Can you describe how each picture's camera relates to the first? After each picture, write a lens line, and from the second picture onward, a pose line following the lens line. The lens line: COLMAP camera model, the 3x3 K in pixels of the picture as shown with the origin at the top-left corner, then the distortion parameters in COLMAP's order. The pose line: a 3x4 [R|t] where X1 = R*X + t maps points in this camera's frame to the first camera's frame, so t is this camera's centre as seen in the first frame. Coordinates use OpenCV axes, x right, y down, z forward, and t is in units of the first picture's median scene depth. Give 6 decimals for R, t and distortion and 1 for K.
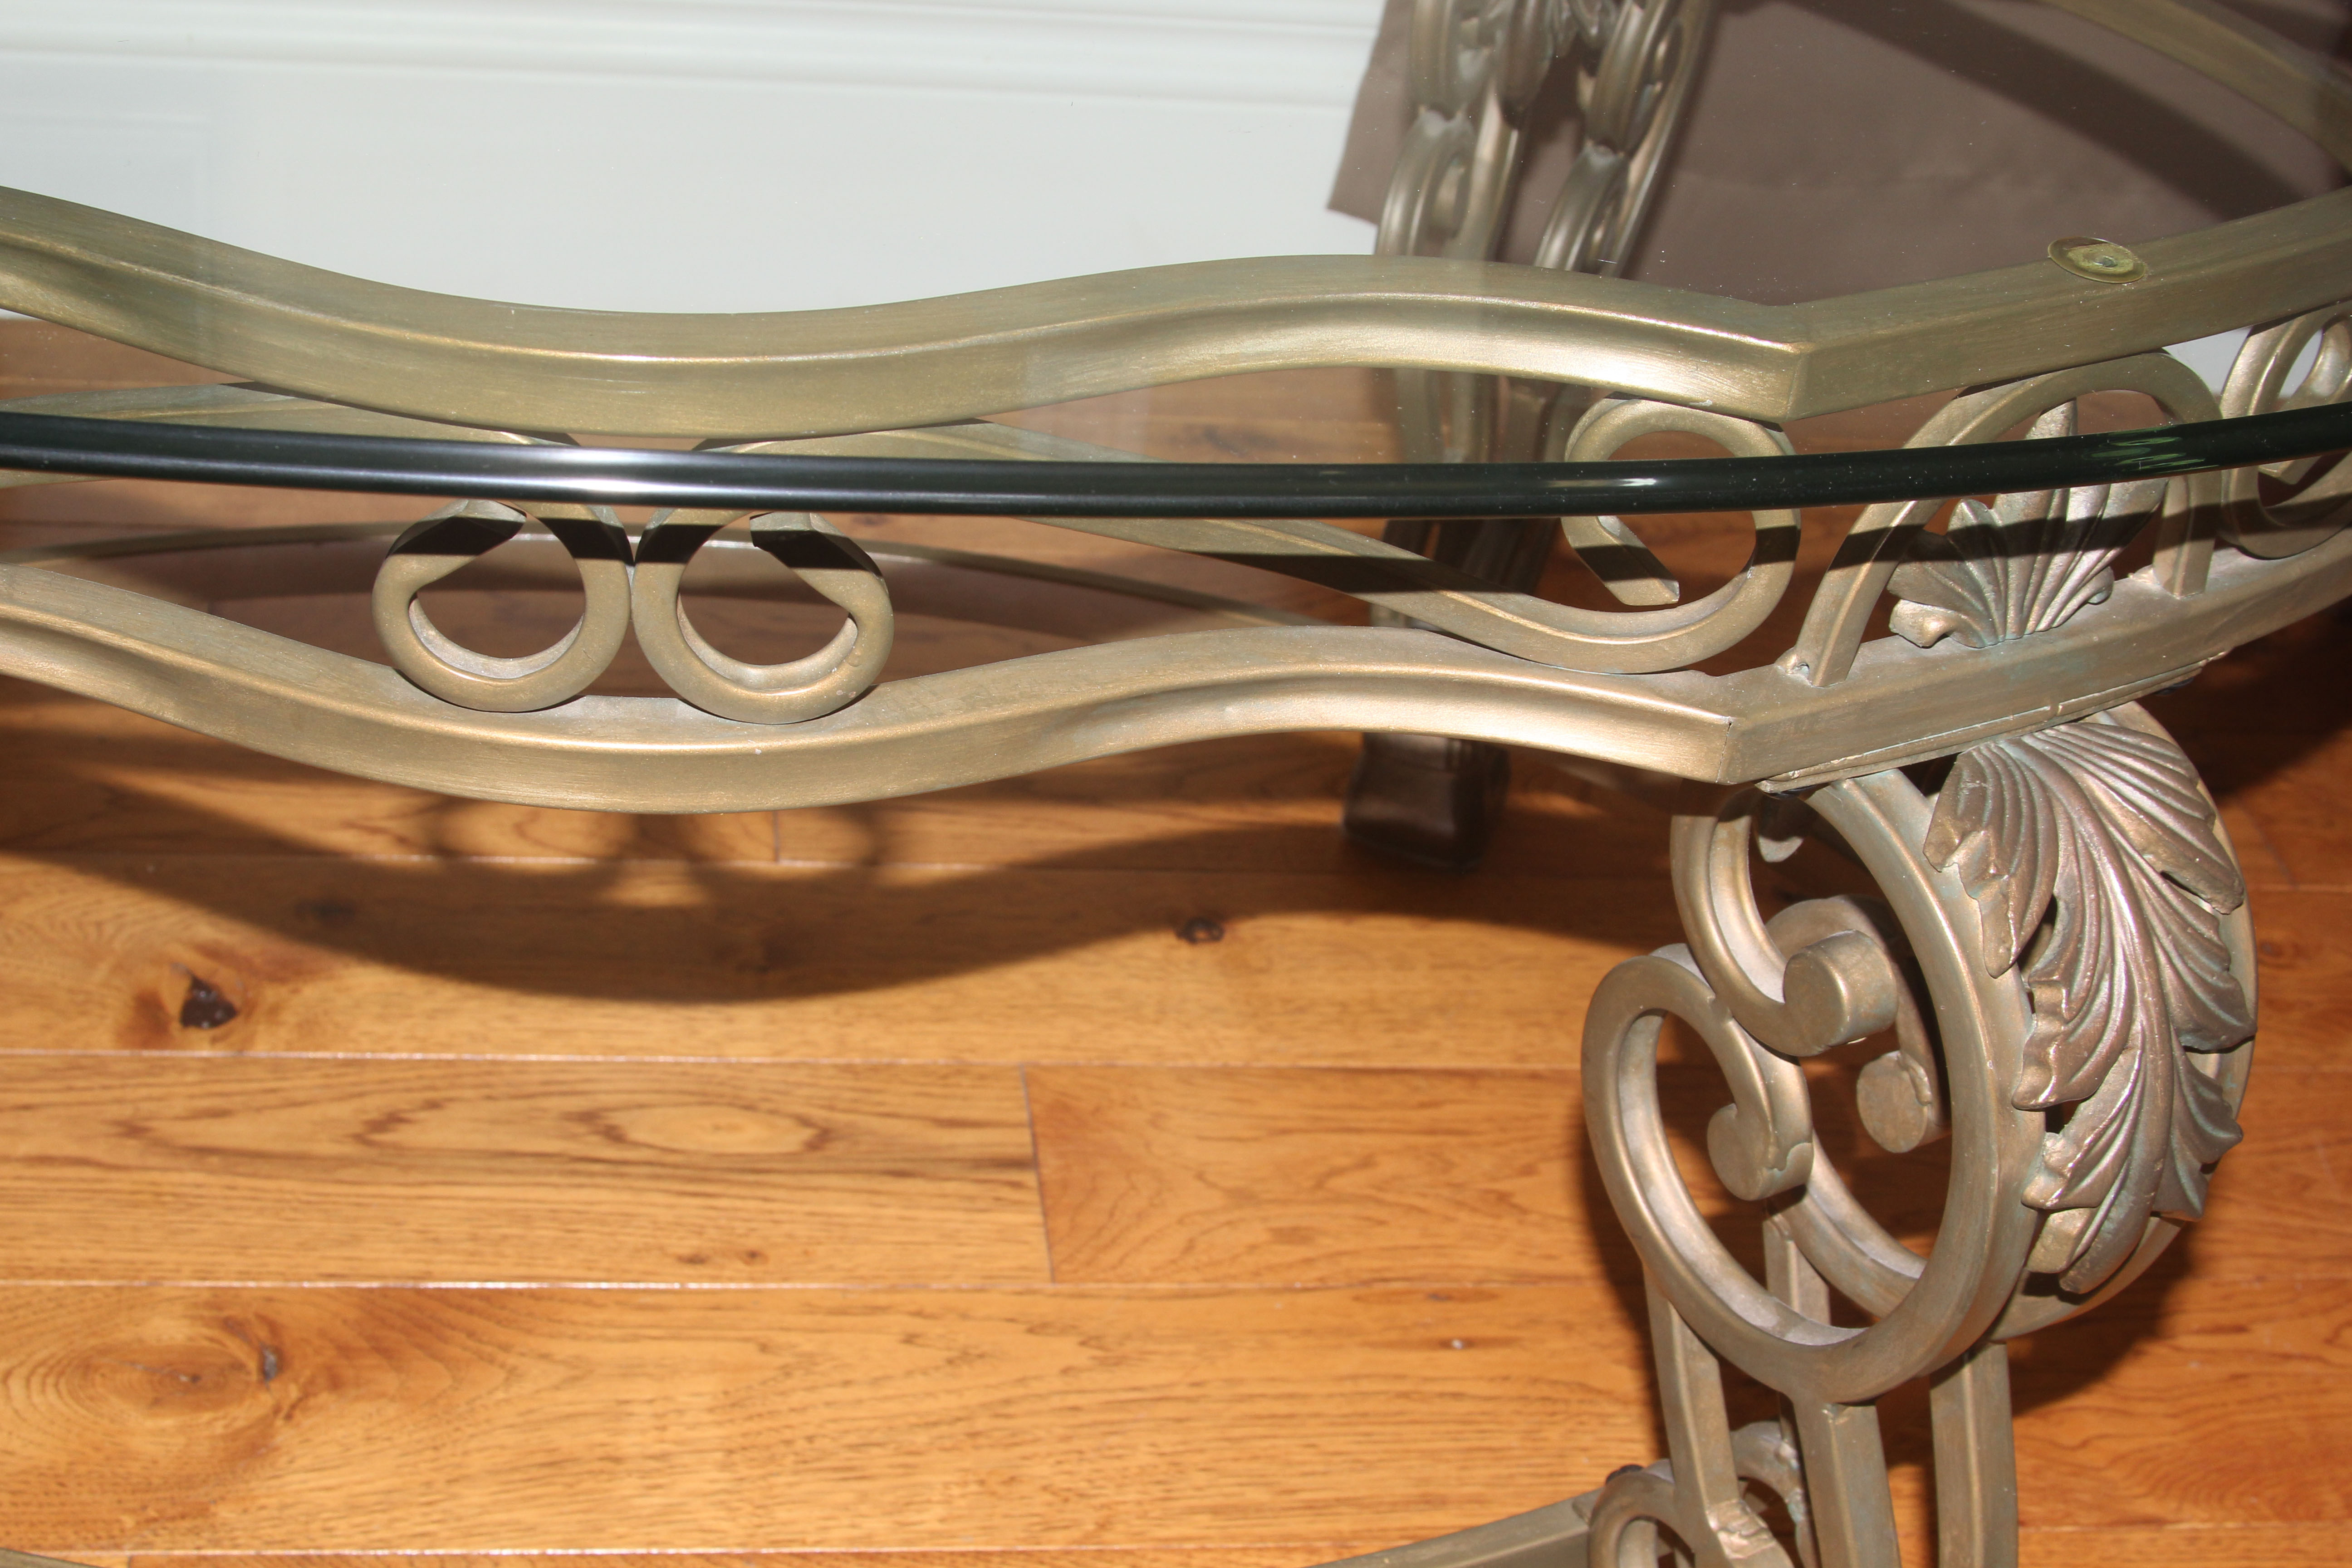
lens RADIAL K [[3633.0, 0, 1176.0], [0, 3633.0, 784.0], [0, 0, 1]] dist [-0.099552, 0.038684]
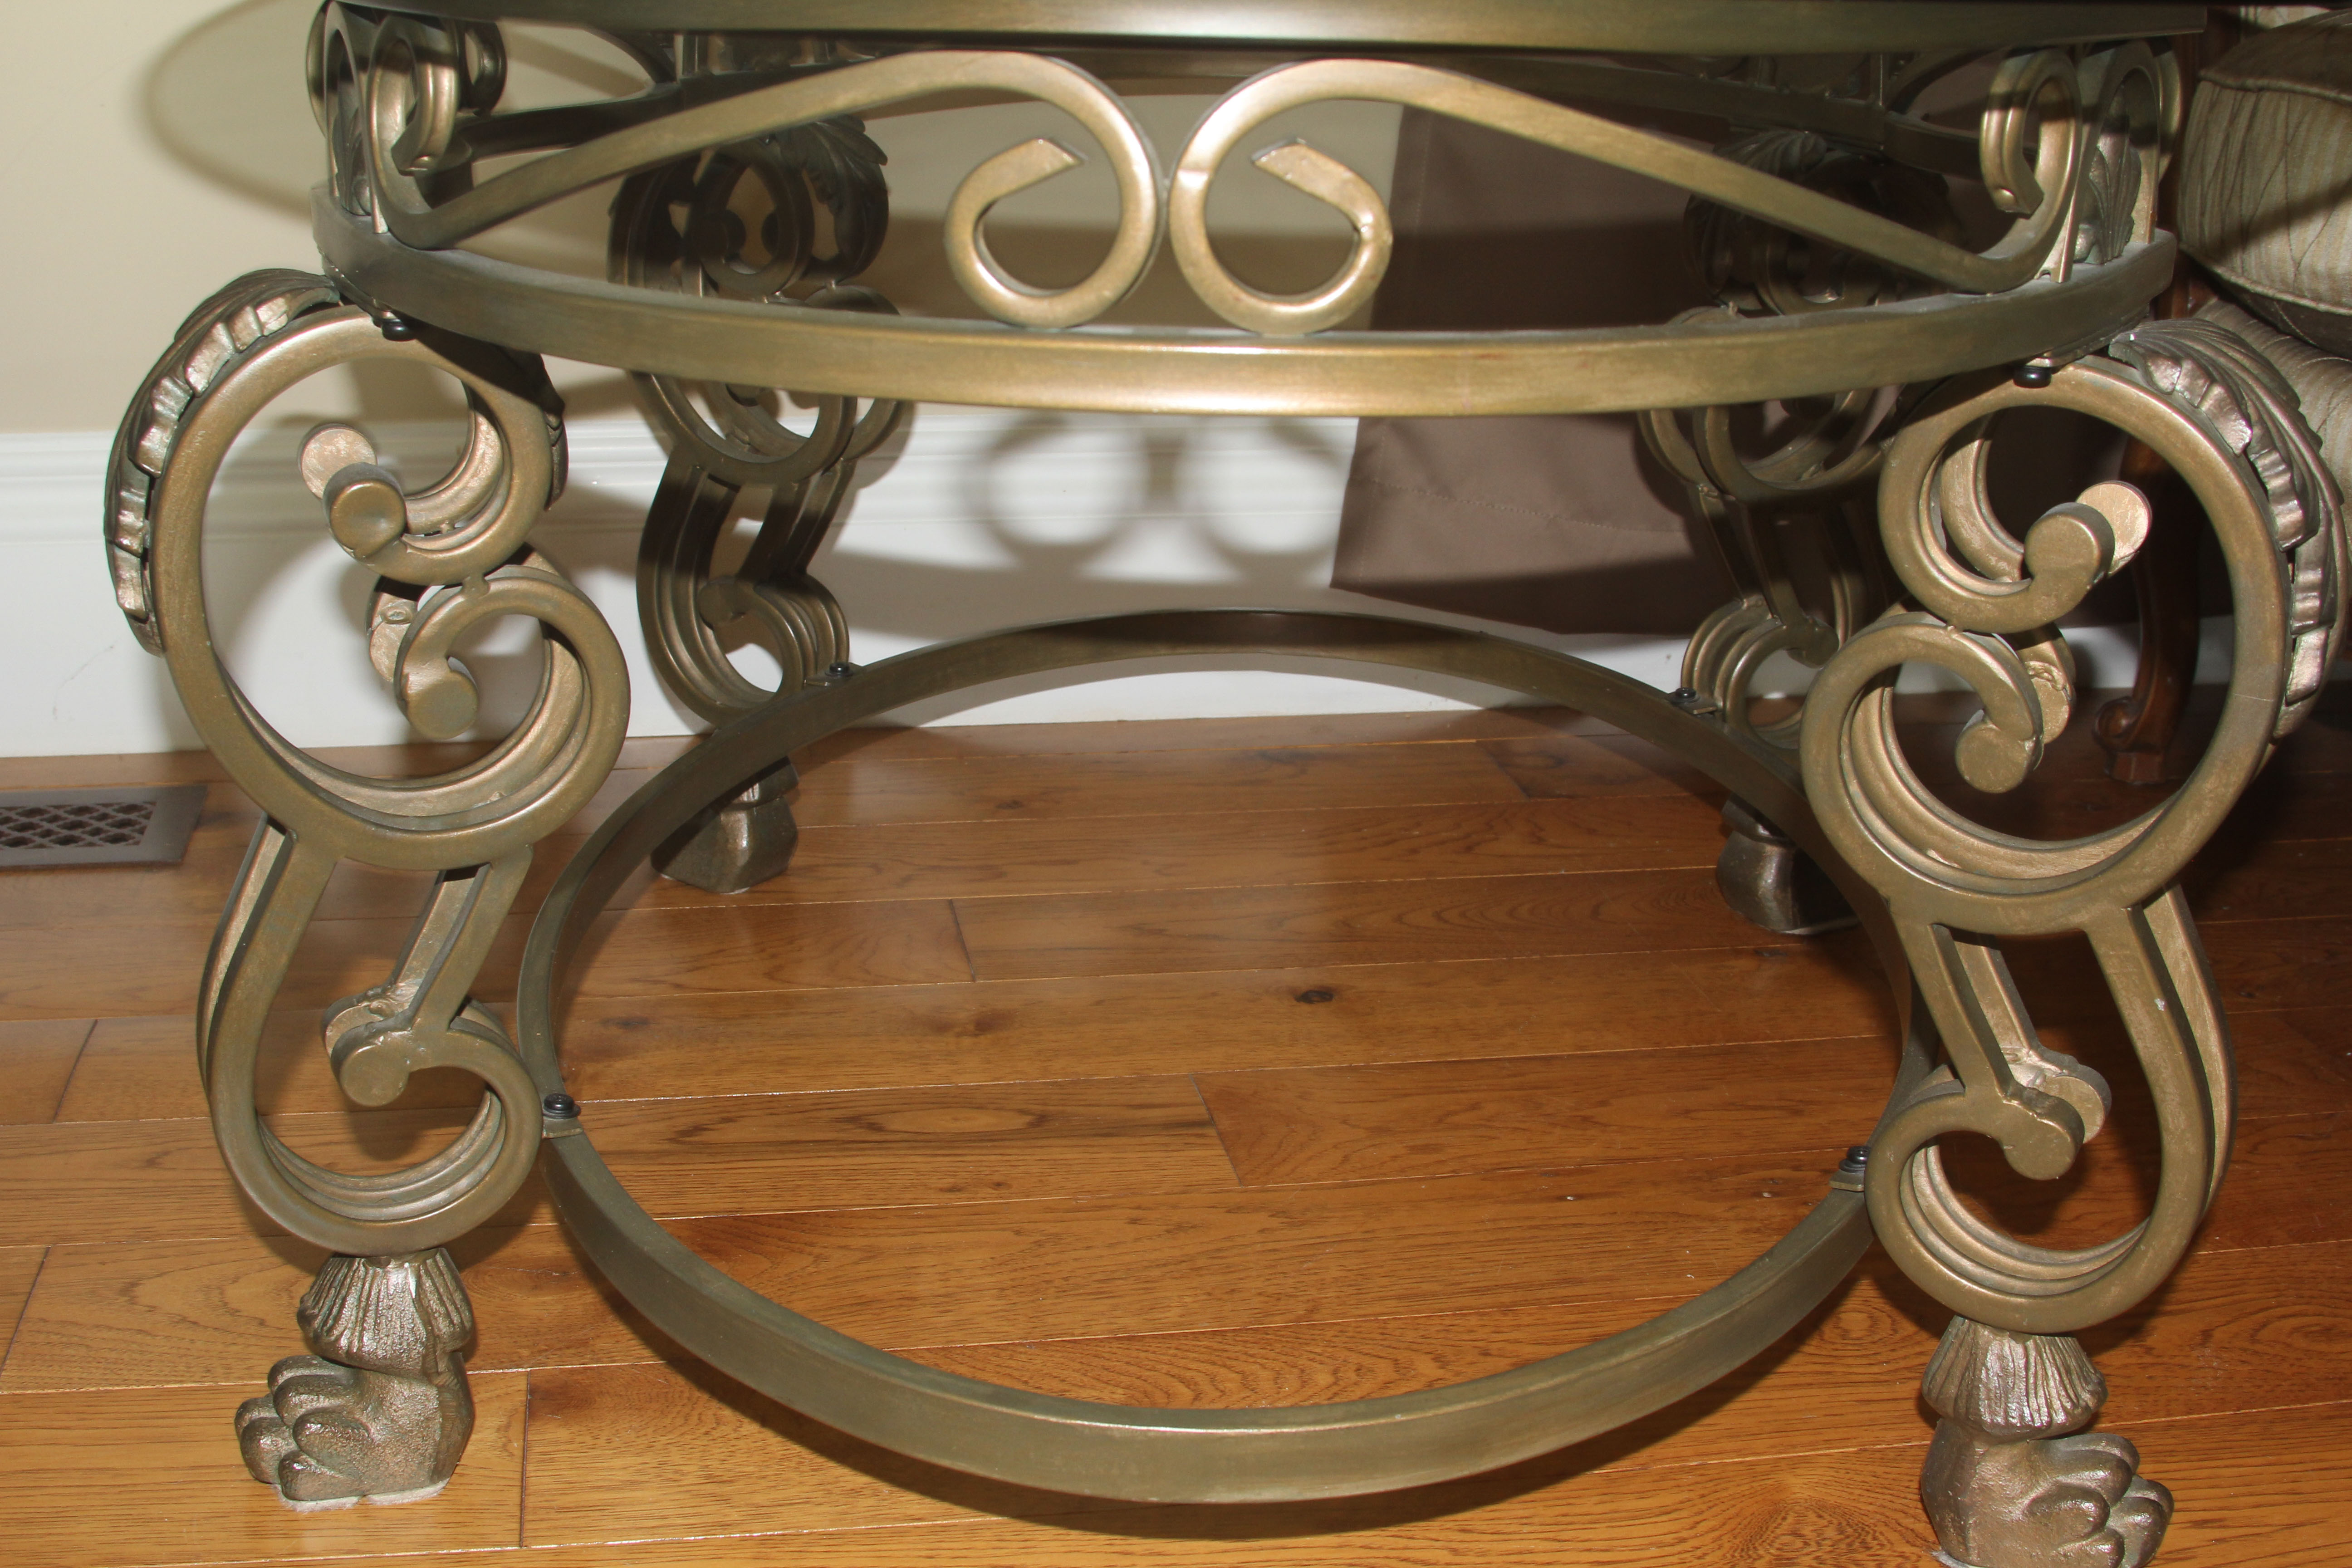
lens RADIAL K [[2980.6, 0, 1176.0], [0, 2980.6, 784.0], [0, 0, 1]] dist [-0.155740, 0.028814]
pose [[0.994916, -0.097220, 0.026292, -0.070713], [0.100699, 0.955970, -0.275647, 0.289199], [0.001664, 0.276893, 0.960899, -0.016651]]
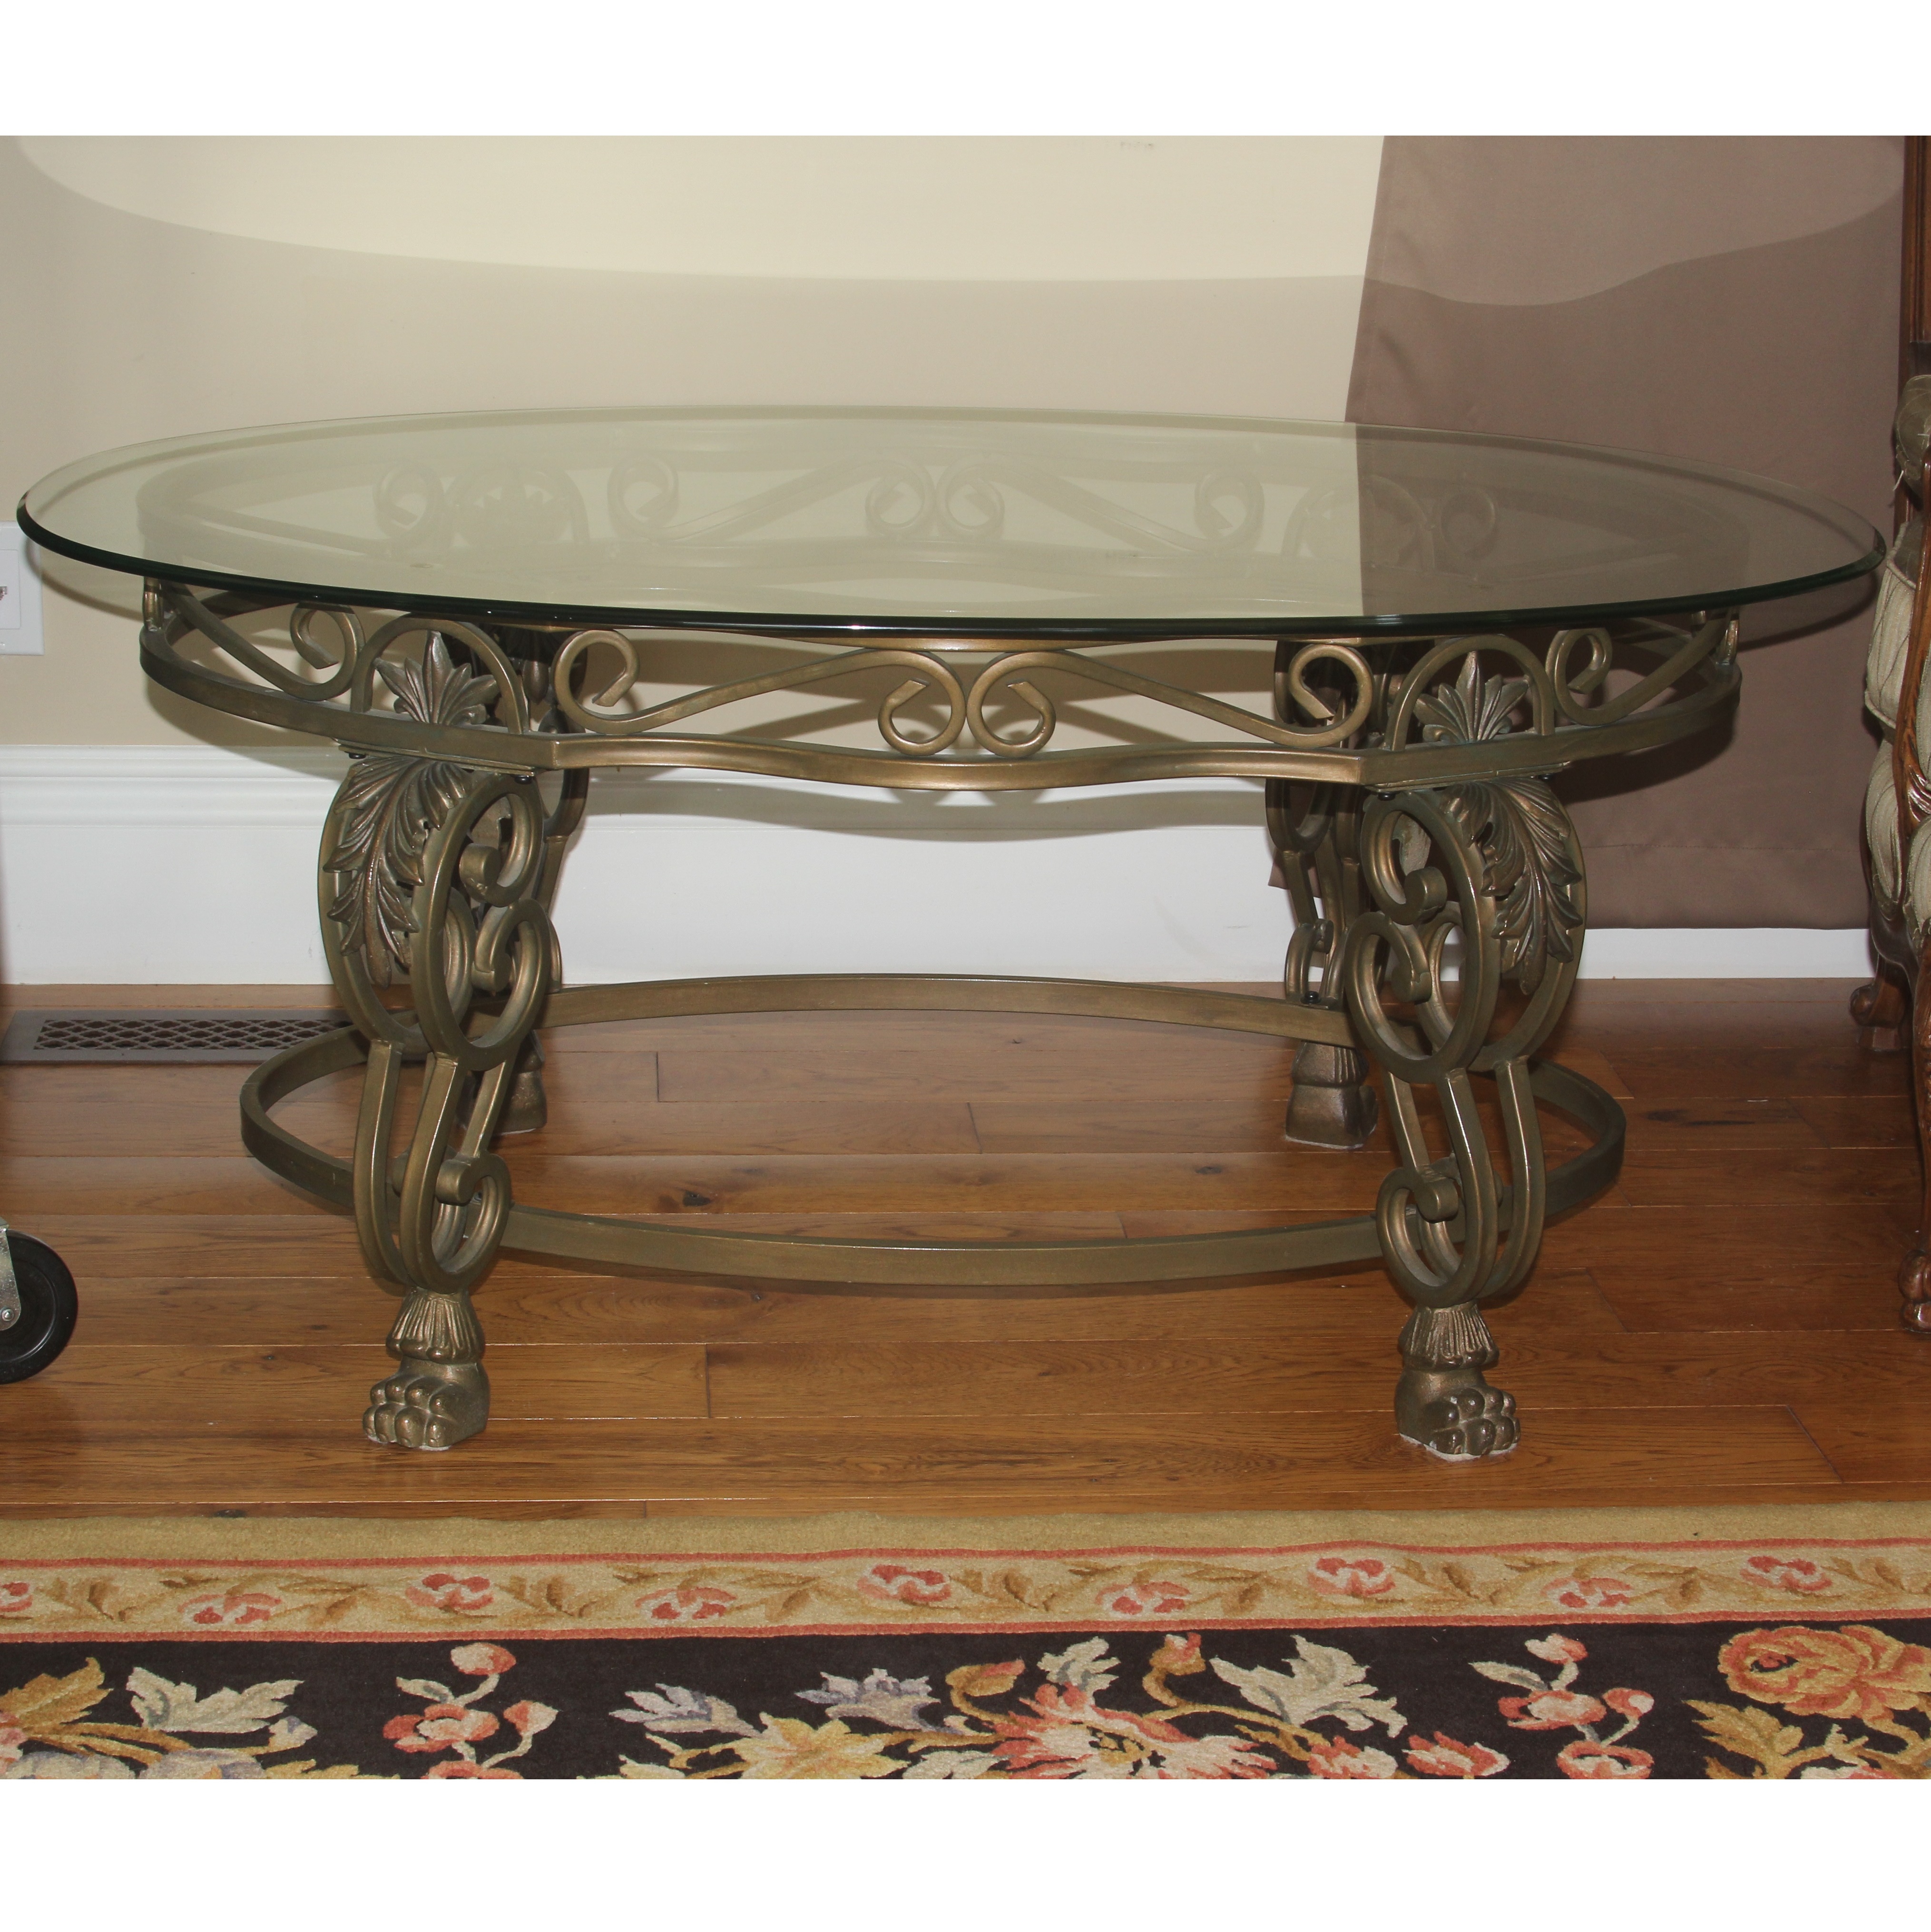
lens RADIAL K [[4256.6, 0, 965.5], [0, 4256.6, 966.0], [0, 0, 1]] dist [-0.003405, -0.047366]
pose [[0.995638, -0.069285, -0.062493, 0.029817], [0.046698, 0.949876, -0.309119, 0.705715], [0.080778, 0.304852, 0.948968, -1.290529]]
